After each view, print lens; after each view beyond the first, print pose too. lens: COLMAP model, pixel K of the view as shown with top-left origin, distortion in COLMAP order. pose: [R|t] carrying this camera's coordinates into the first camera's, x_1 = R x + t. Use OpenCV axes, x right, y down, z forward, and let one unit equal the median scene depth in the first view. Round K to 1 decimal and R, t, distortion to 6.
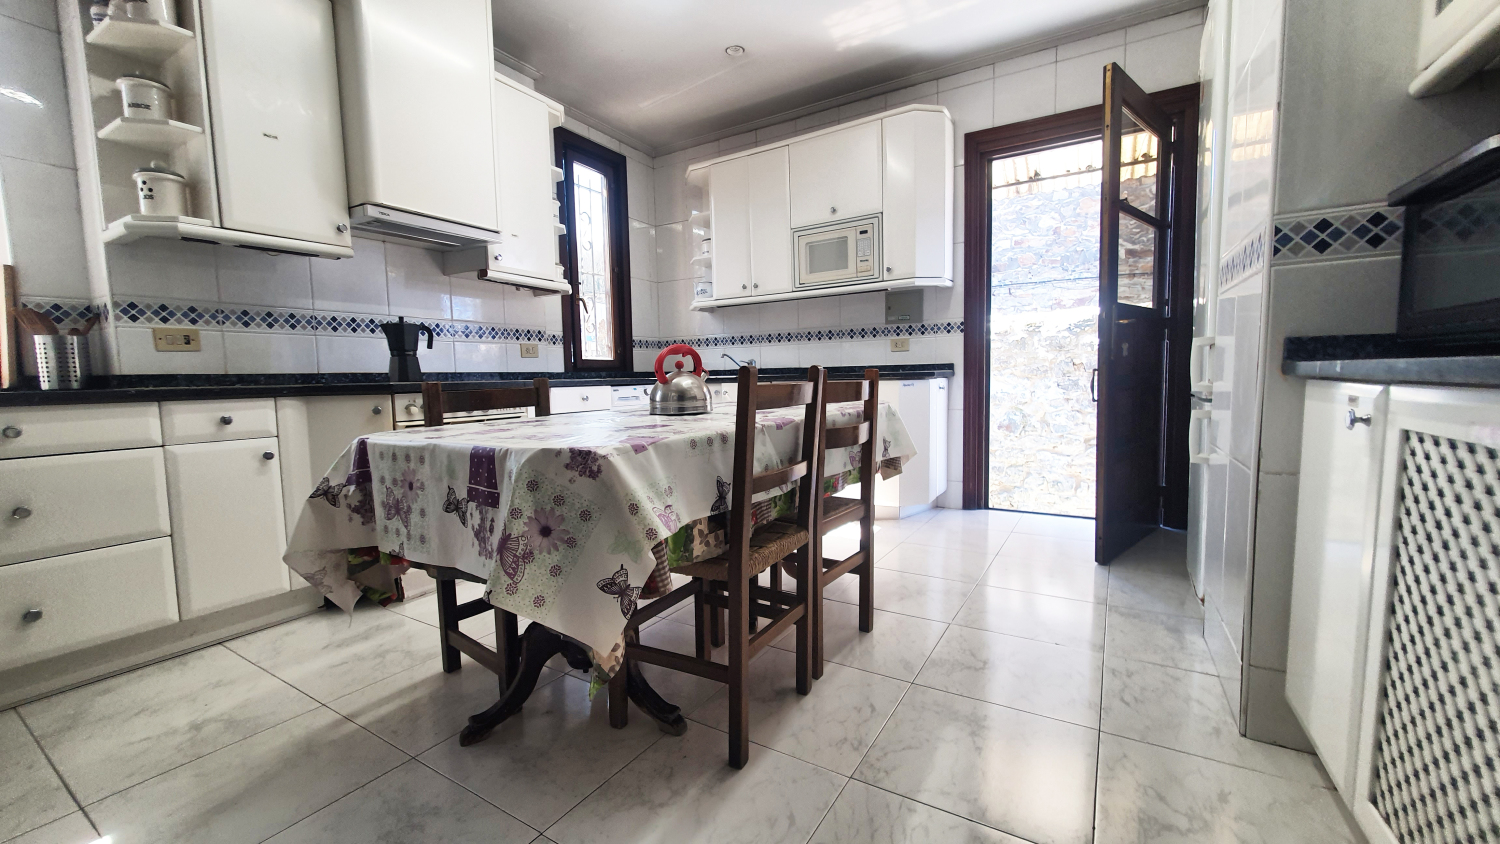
lens RADIAL K [[590.9, 0, 734.9], [0, 590.9, 429.7], [0, 0, 1]] dist [0.003745, -0.000422]
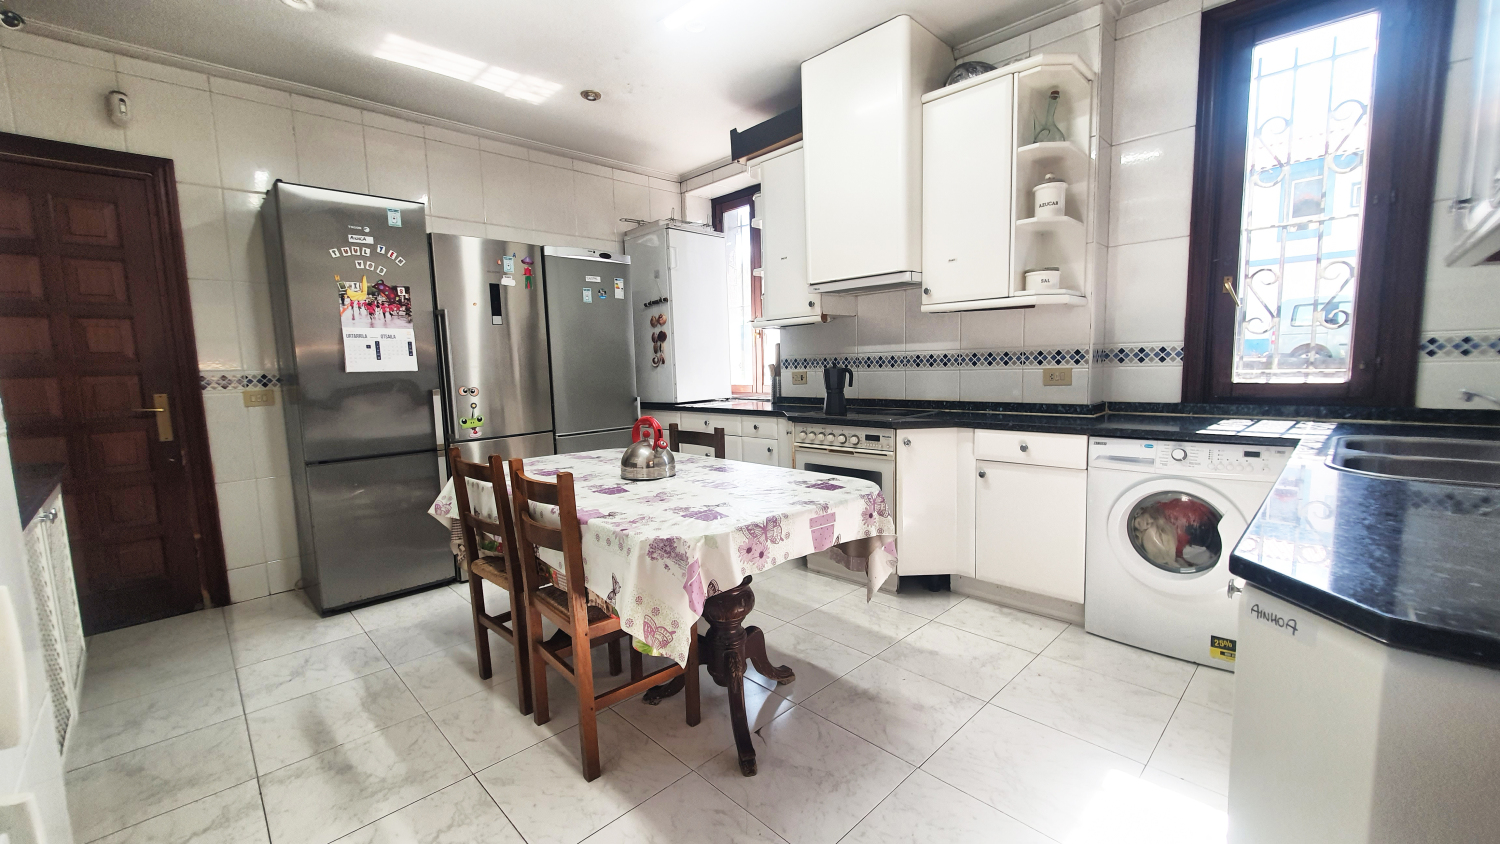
lens RADIAL K [[590.9, 0, 747.1], [0, 590.9, 424.9], [0, 0, 1]] dist [0.003745, -0.000422]
pose [[-0.223524, 0.131961, -0.965724, 0.874838], [-0.051590, 0.987802, 0.146919, -0.276329], [0.973332, 0.082661, -0.213990, 1.289707]]
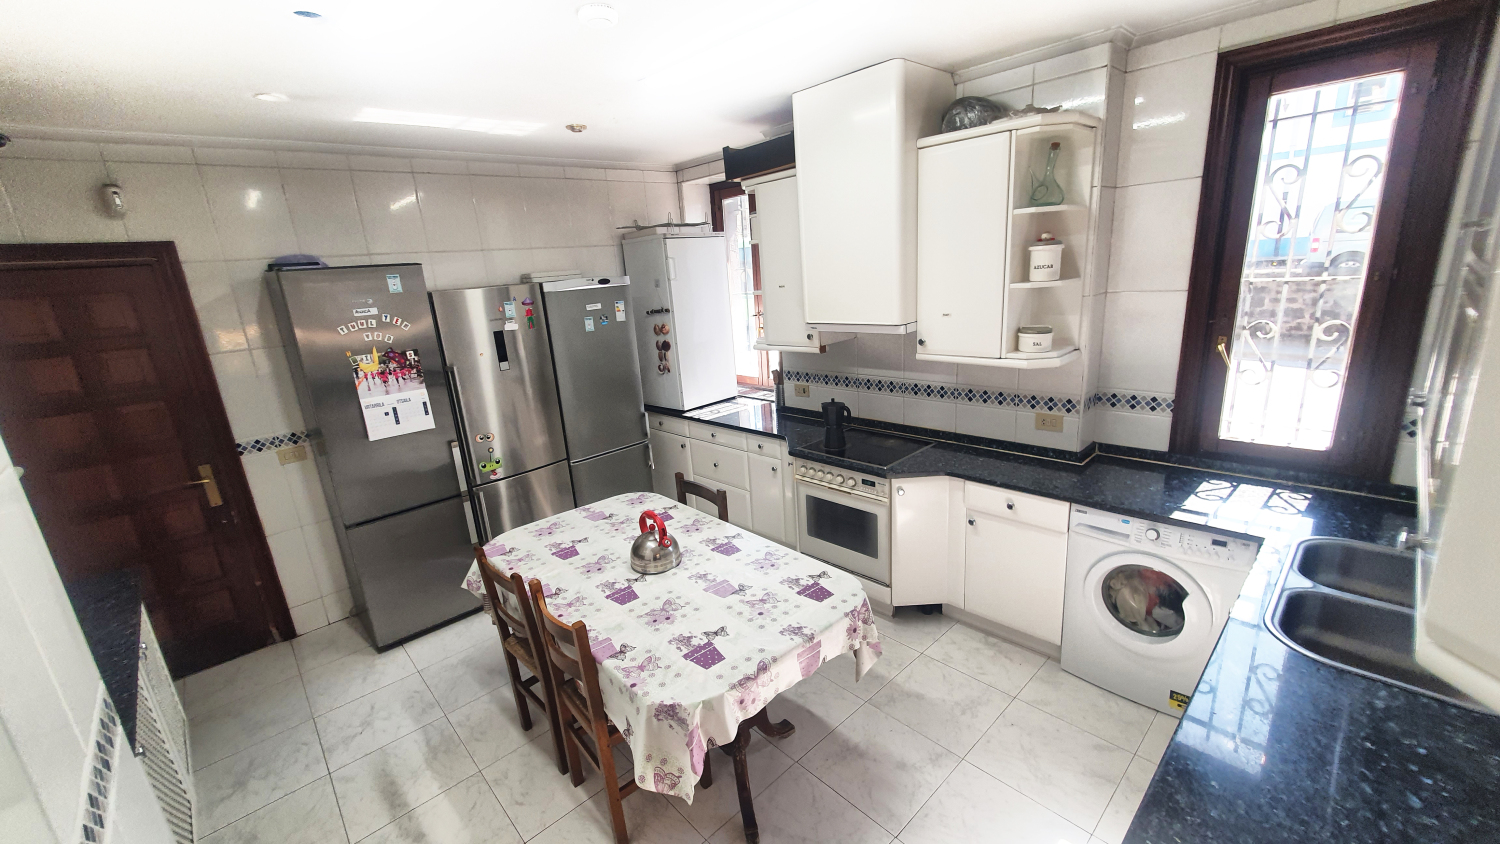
lens RADIAL K [[590.9, 0, 746.9], [0, 590.9, 425.3], [0, 0, 1]] dist [0.003745, -0.000422]
pose [[-0.244410, 0.290584, -0.925108, 0.852777], [-0.009875, 0.953247, 0.302032, -0.622720], [0.969622, 0.082955, -0.230113, 1.314217]]
